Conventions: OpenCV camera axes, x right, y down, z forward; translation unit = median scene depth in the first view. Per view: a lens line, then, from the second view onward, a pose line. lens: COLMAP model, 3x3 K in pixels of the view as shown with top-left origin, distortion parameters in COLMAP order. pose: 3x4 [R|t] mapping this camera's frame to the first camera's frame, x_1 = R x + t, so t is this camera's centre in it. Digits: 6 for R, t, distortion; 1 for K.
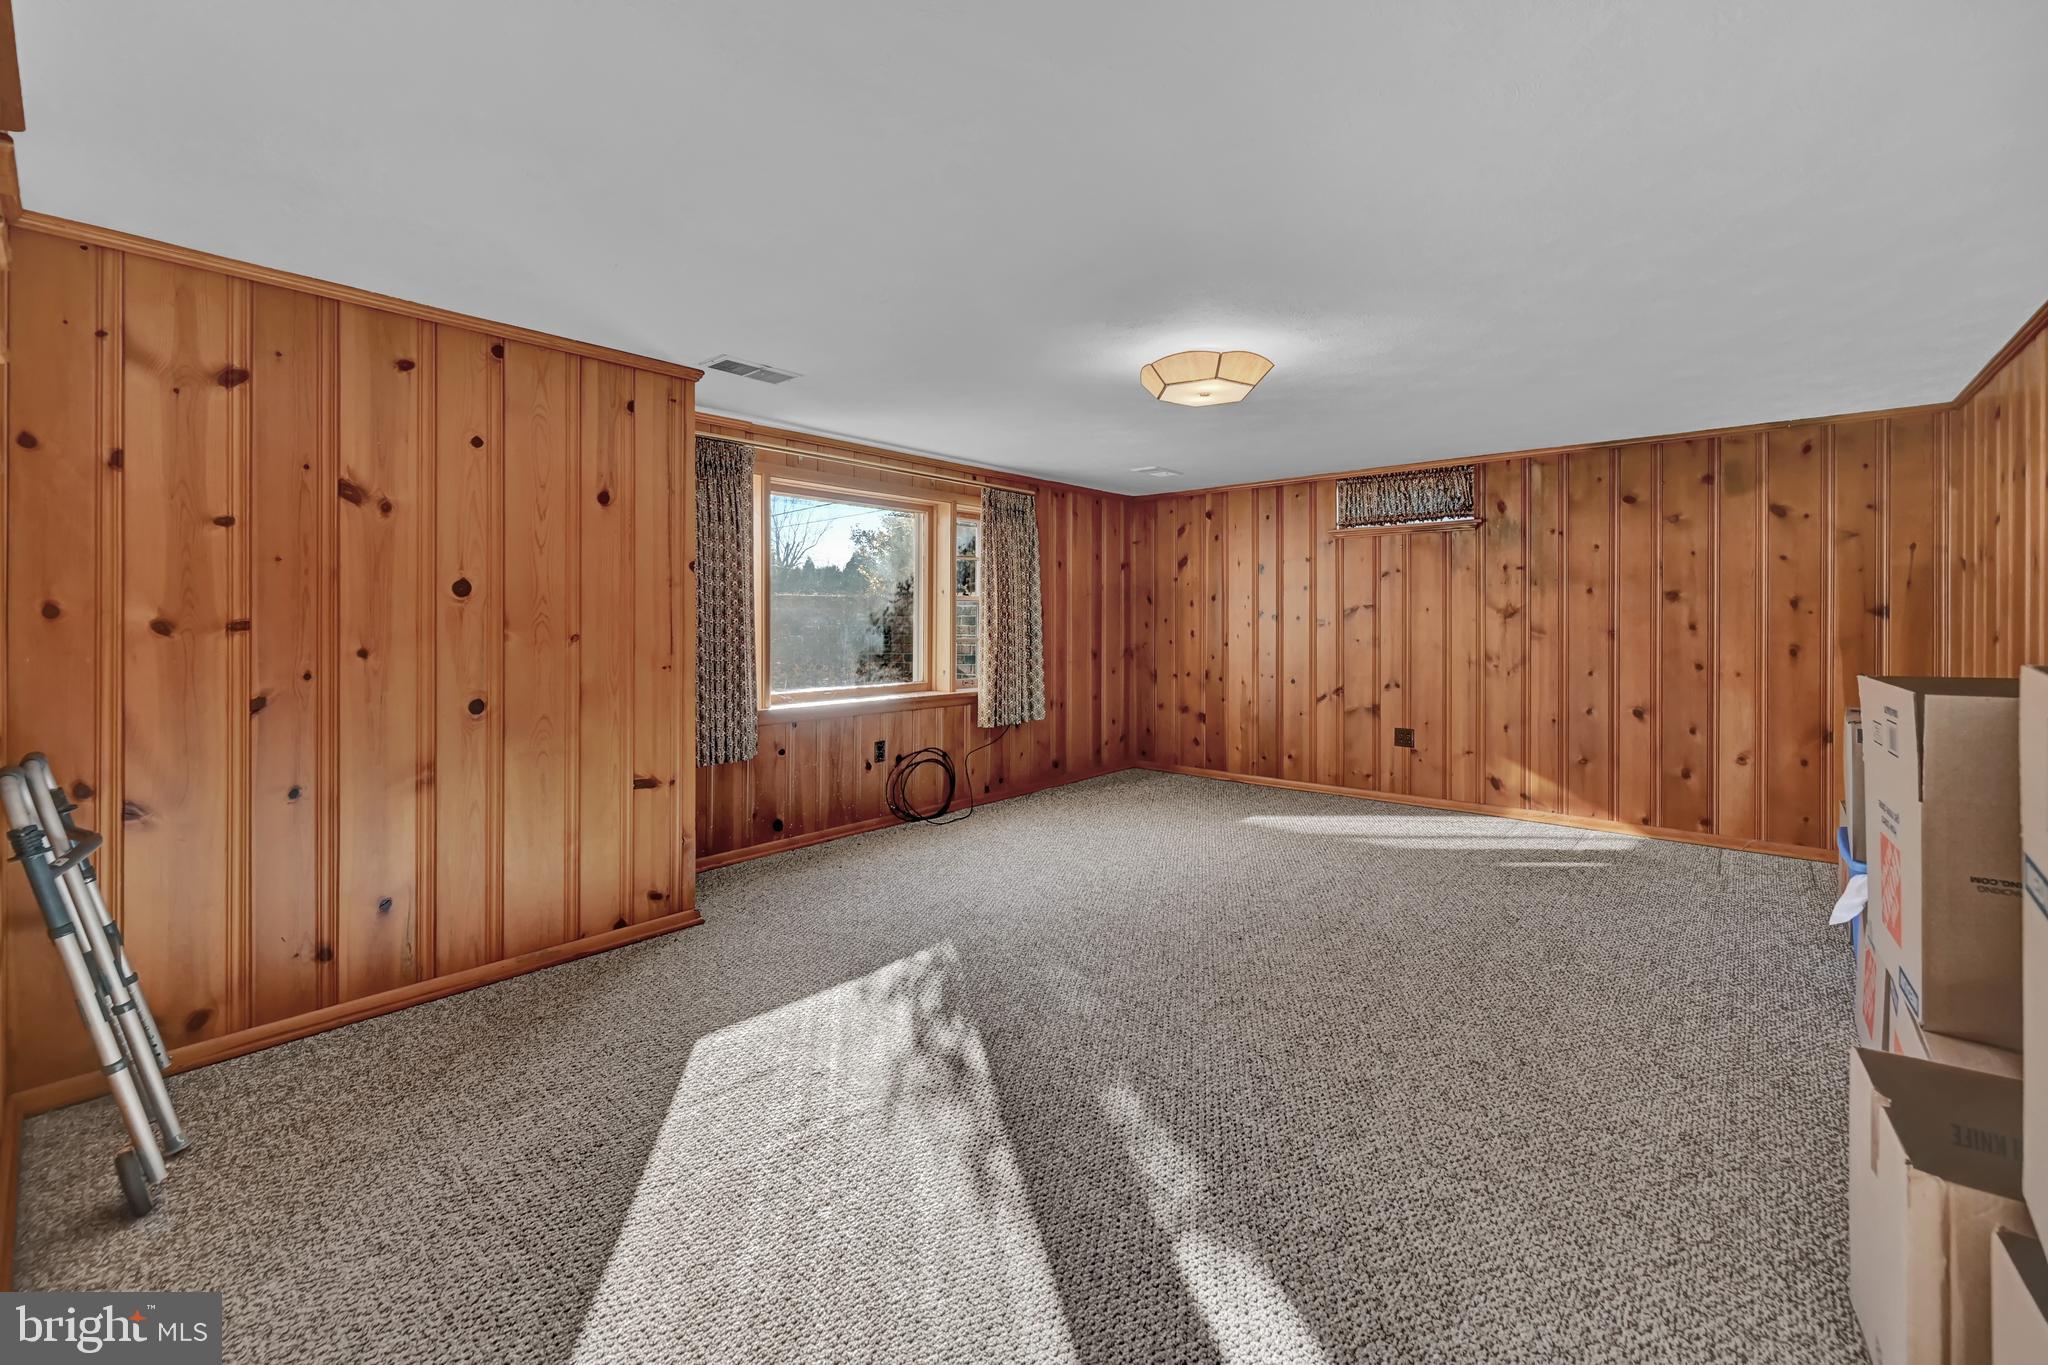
lens RADIAL K [[870.1, 0, 1026.1], [0, 870.1, 621.4], [0, 0, 1]] dist [0.000854, -0.000060]
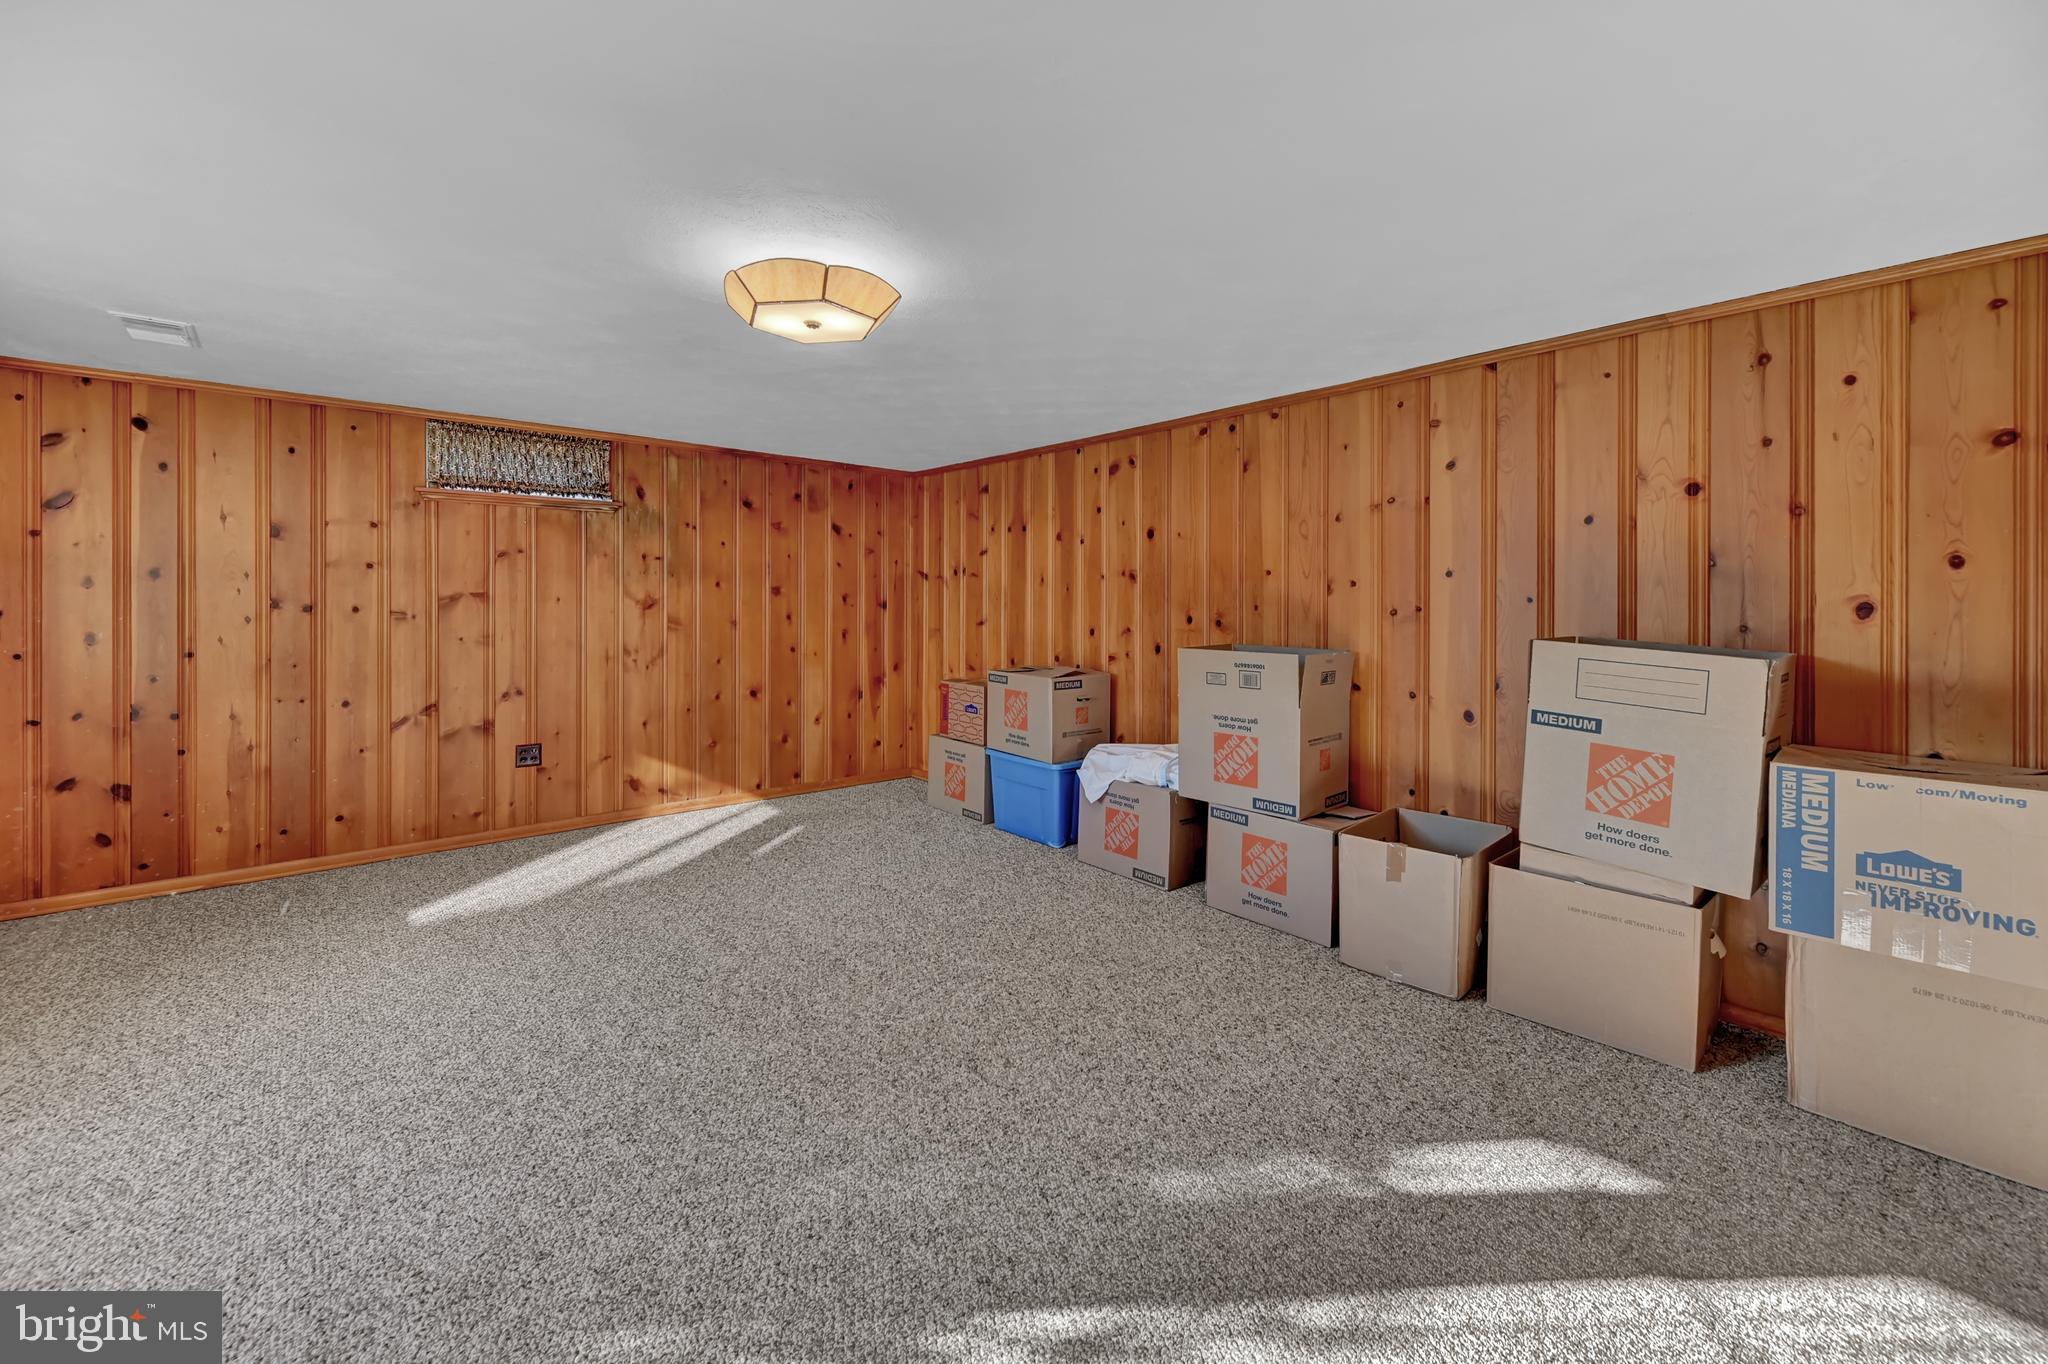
lens RADIAL K [[855.7, 0, 1025.2], [0, 855.7, 608.2], [0, 0, 1]] dist [-0.002190, -0.000613]
pose [[0.102557, -0.004157, 0.994718, -0.339567], [-0.002190, 0.999988, 0.004405, -0.010474], [-0.994725, -0.002630, 0.102547, 0.483792]]
